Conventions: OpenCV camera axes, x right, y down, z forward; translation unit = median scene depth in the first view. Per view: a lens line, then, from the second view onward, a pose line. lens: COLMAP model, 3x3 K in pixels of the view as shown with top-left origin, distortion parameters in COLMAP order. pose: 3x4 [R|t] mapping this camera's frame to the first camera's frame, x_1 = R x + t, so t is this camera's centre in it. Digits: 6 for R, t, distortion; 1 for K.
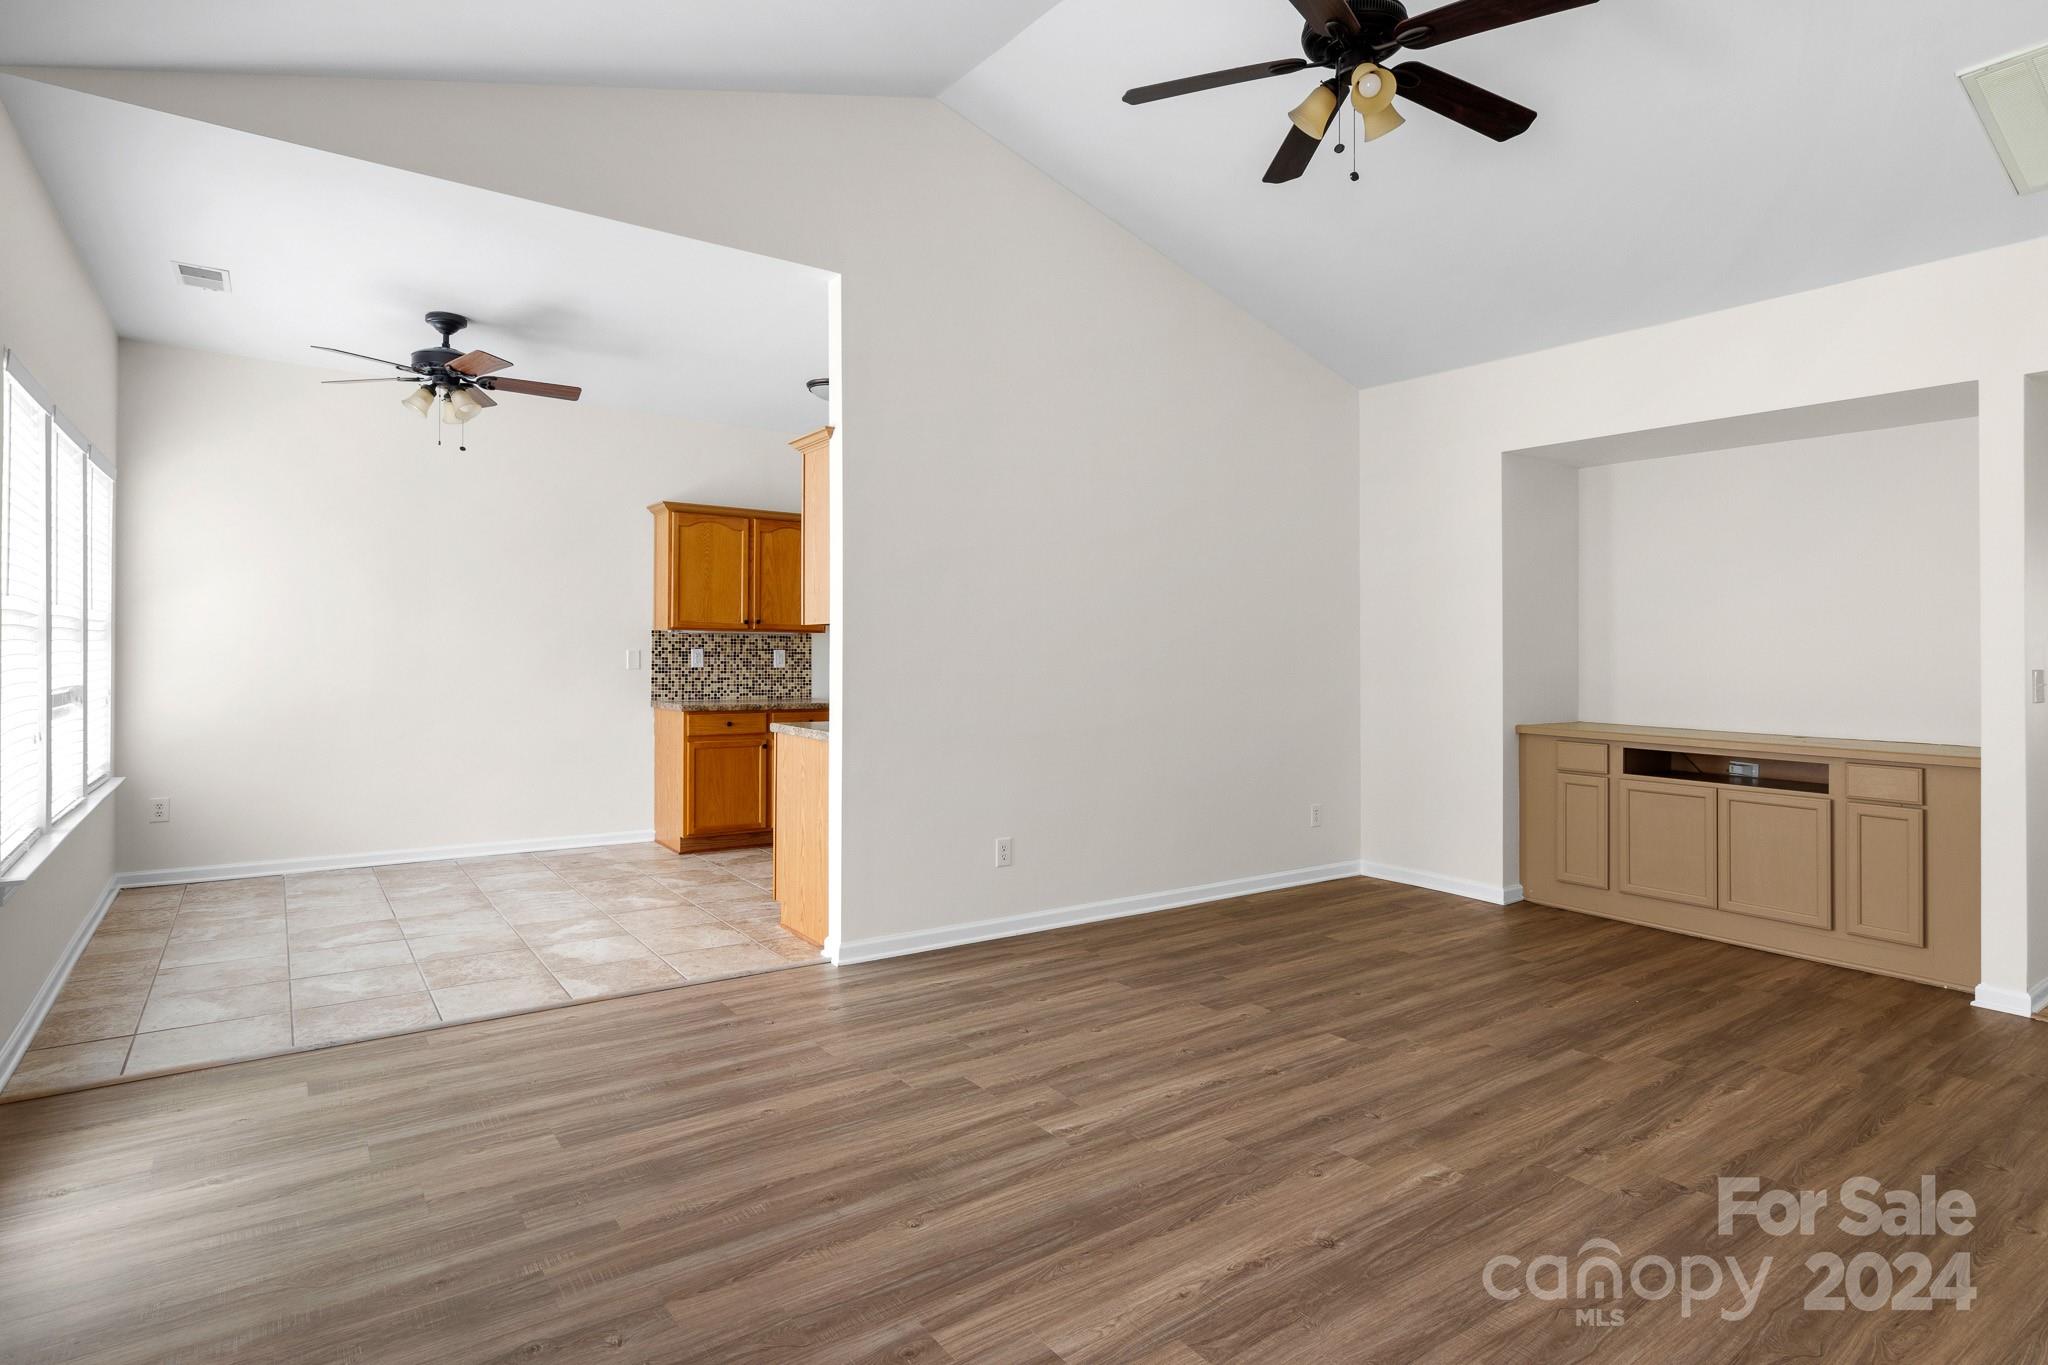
lens RADIAL K [[1054.7, 0, 1034.7], [0, 1054.7, 681.4], [0, 0, 1]] dist [-0.005761, 0.003220]
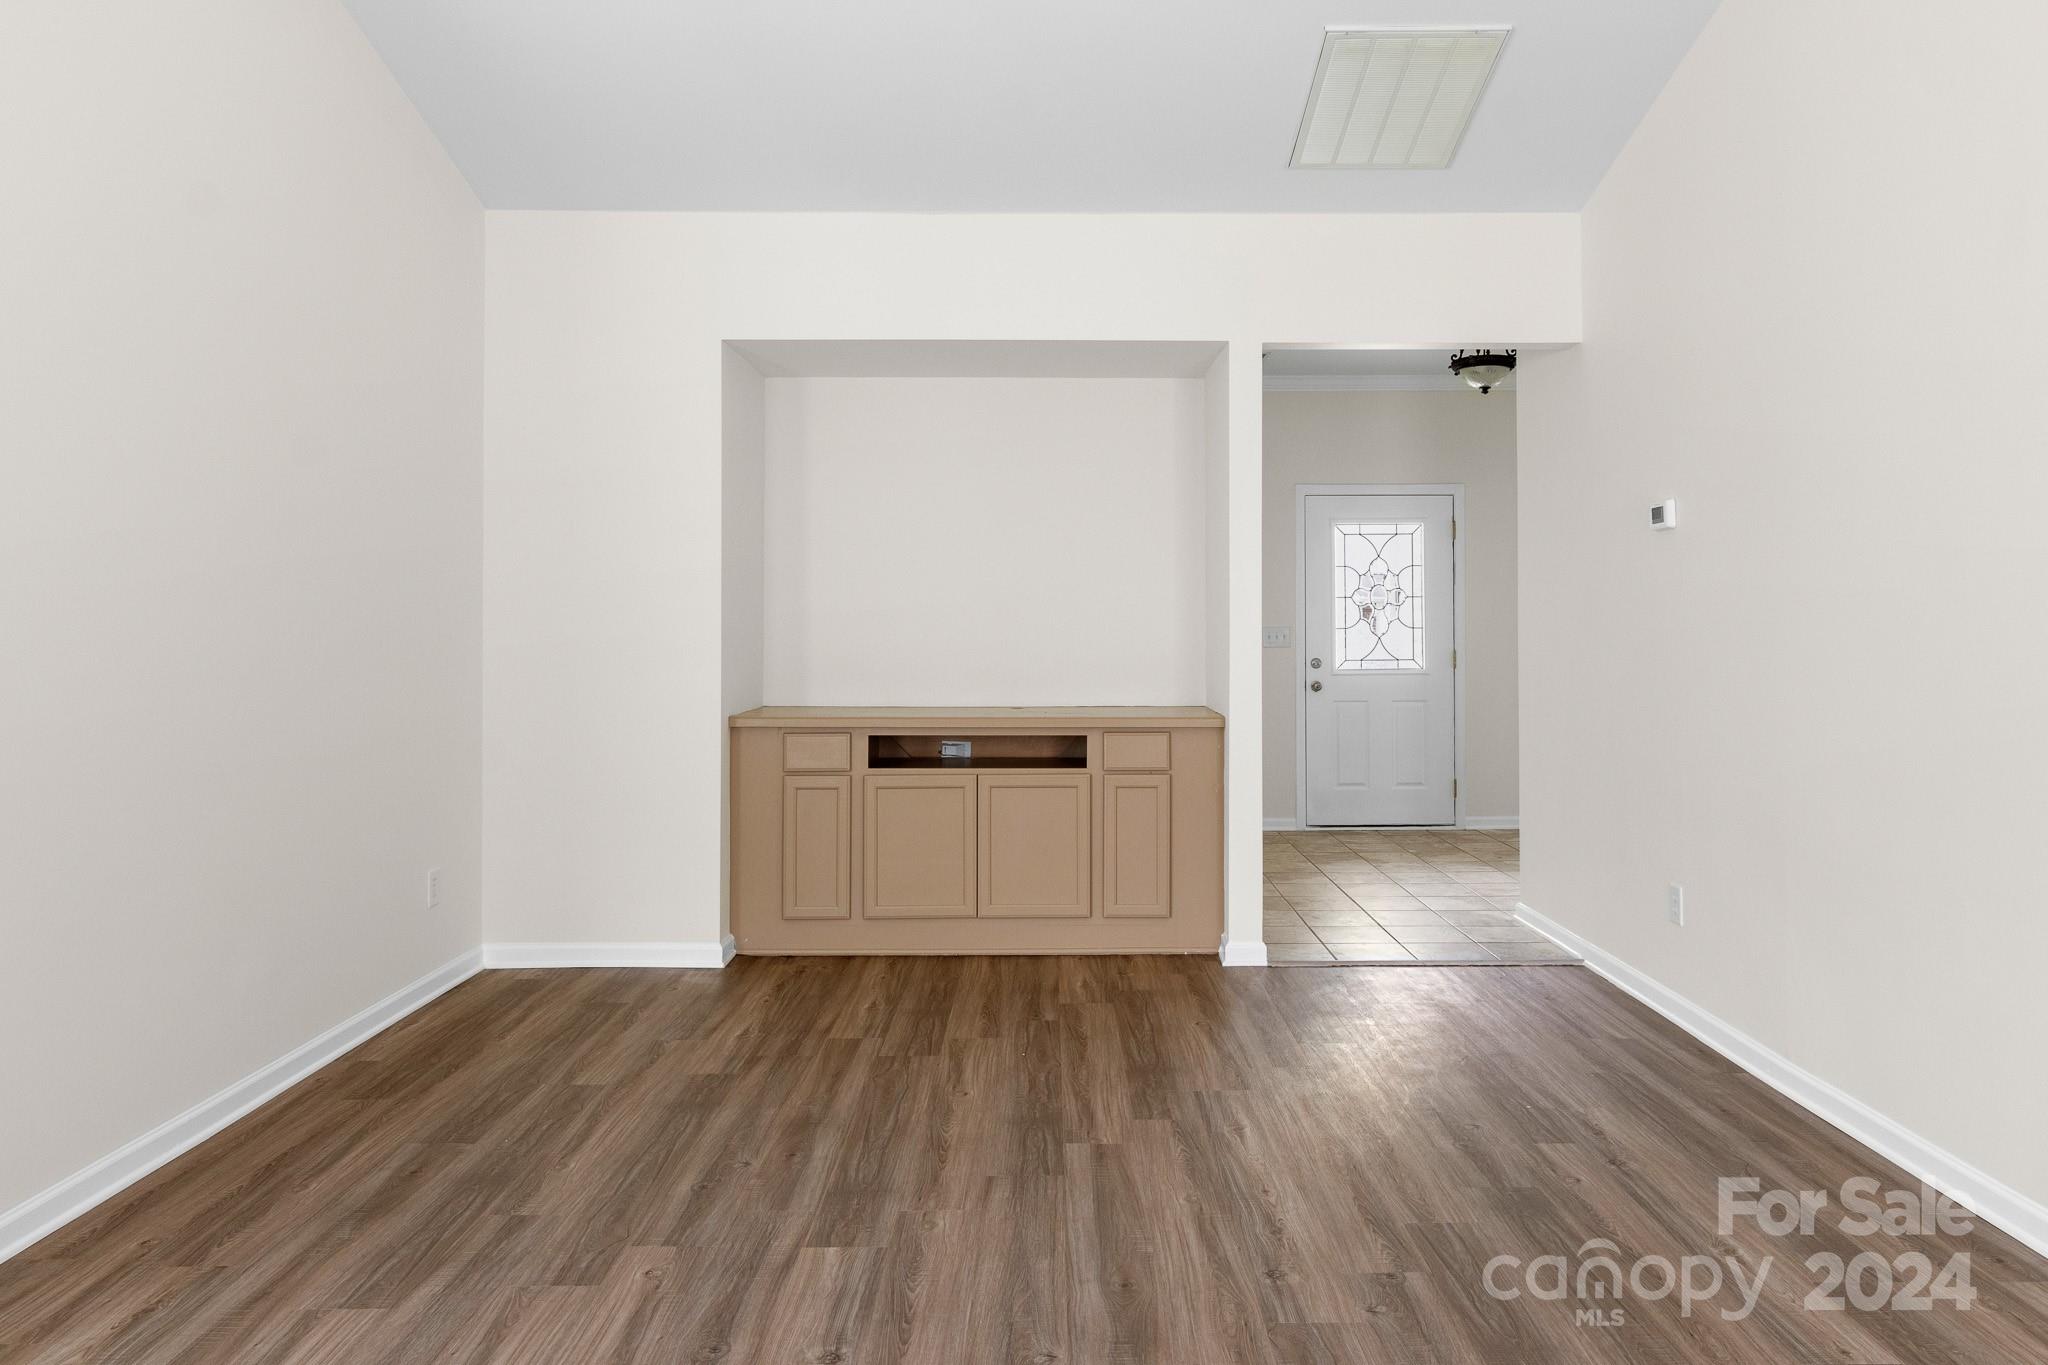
lens RADIAL K [[1351.0, 0, 1060.9], [0, 1351.0, 611.6], [0, 0, 1]] dist [0.001336, -0.000282]
pose [[0.577624, -0.005554, 0.816284, -0.225730], [0.030700, 0.999417, -0.014924, -0.012839], [-0.815726, 0.033681, 0.577458, 0.353614]]
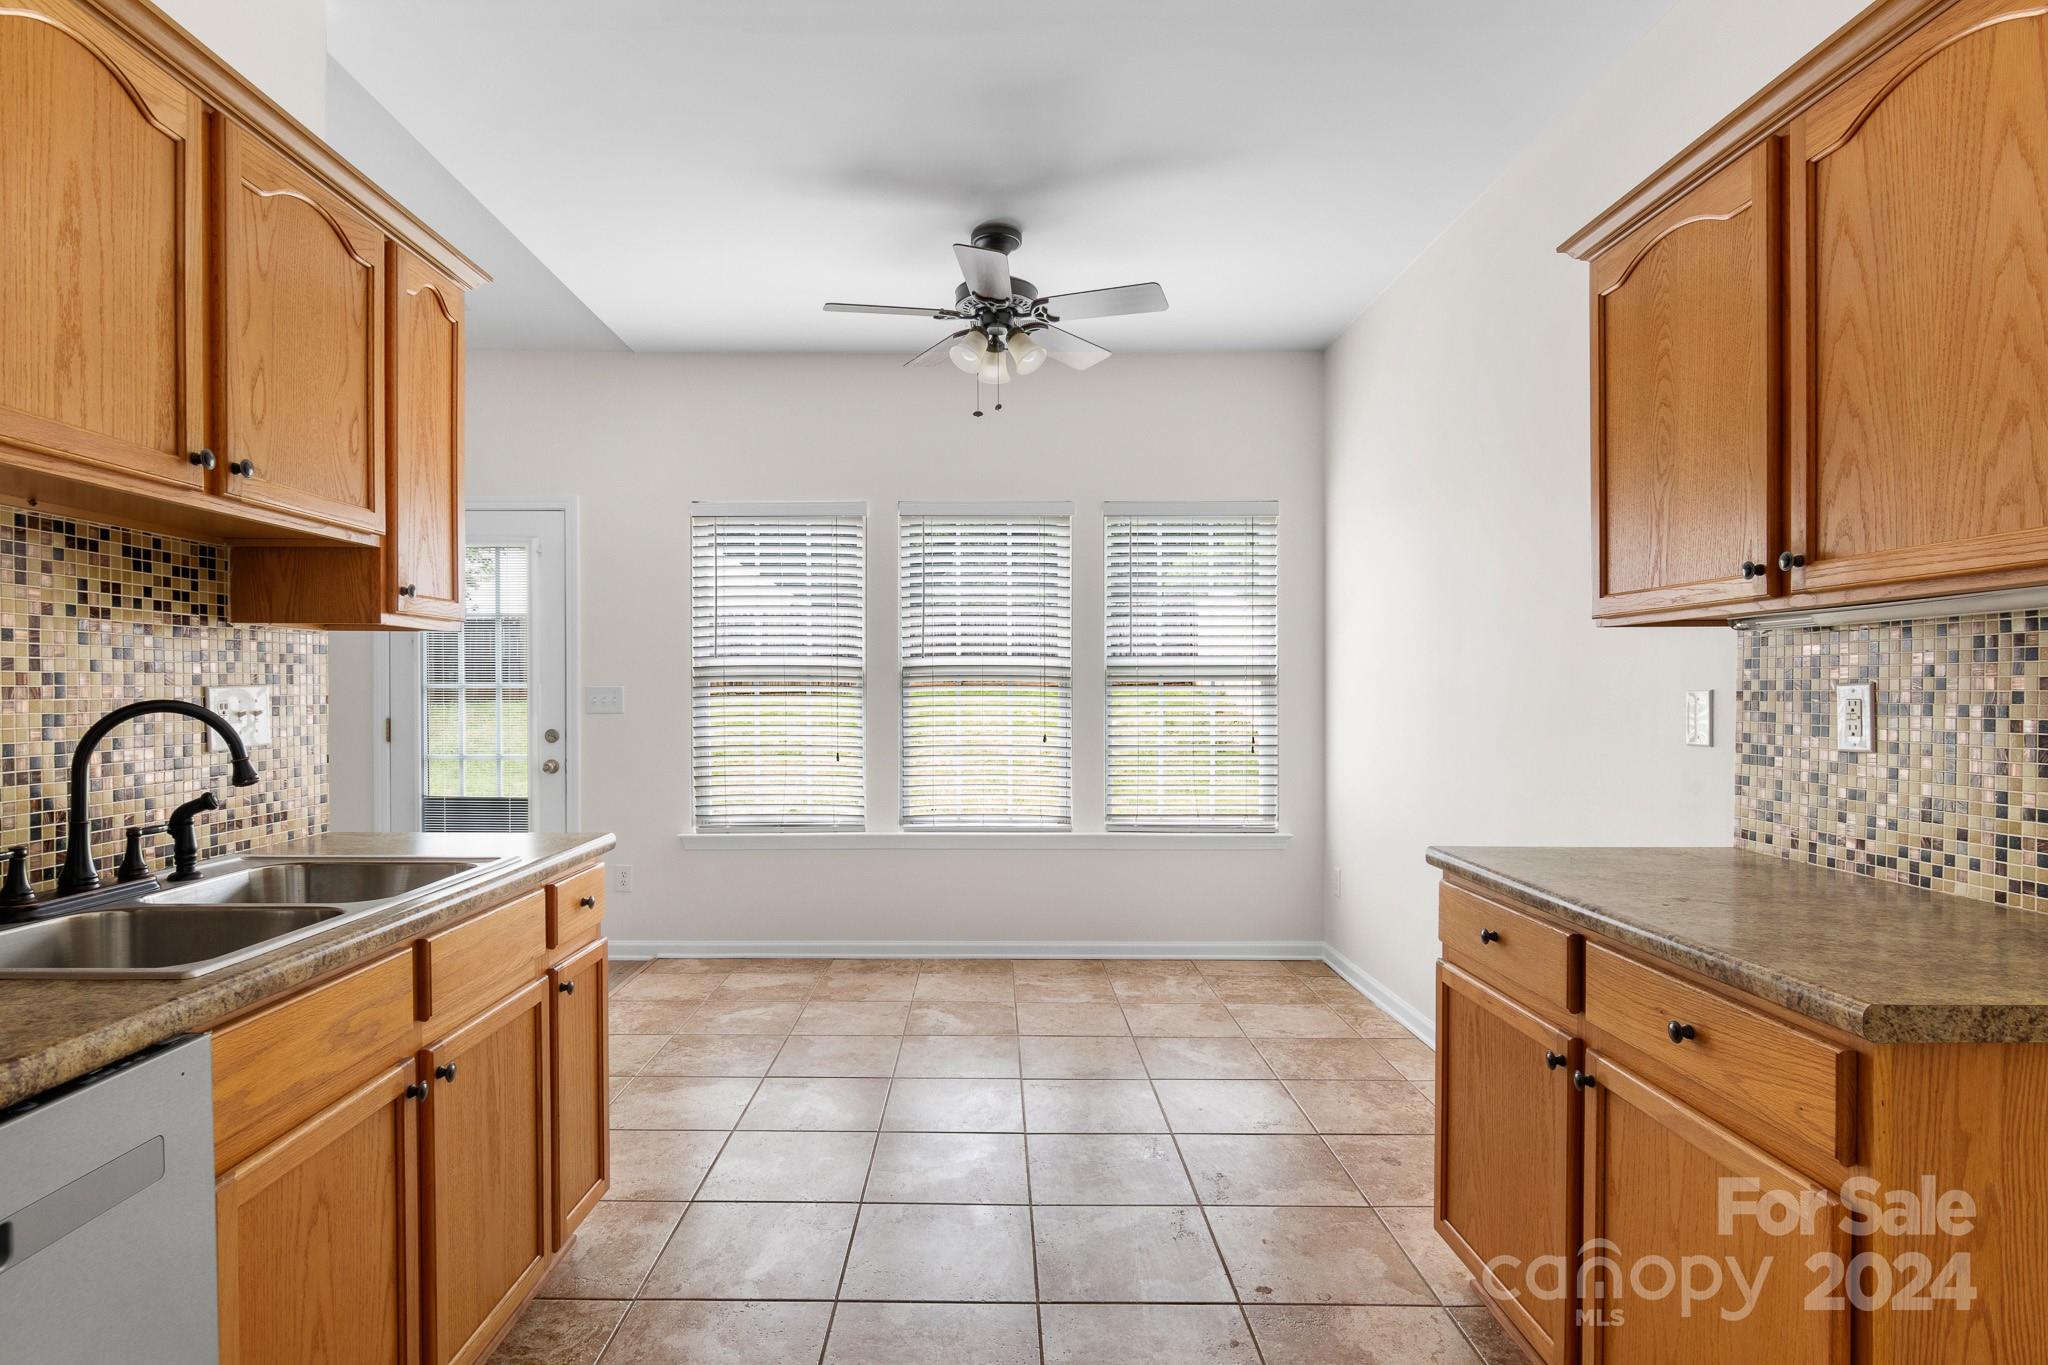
lens RADIAL K [[1054.7, 0, 1013.8], [0, 1054.7, 724.9], [0, 0, 1]] dist [-0.005761, 0.003220]
pose [[-0.574439, 0.013241, -0.818440, 0.039785], [-0.031468, 0.998773, 0.038244, -0.039949], [0.817942, 0.047723, -0.573317, 1.643223]]
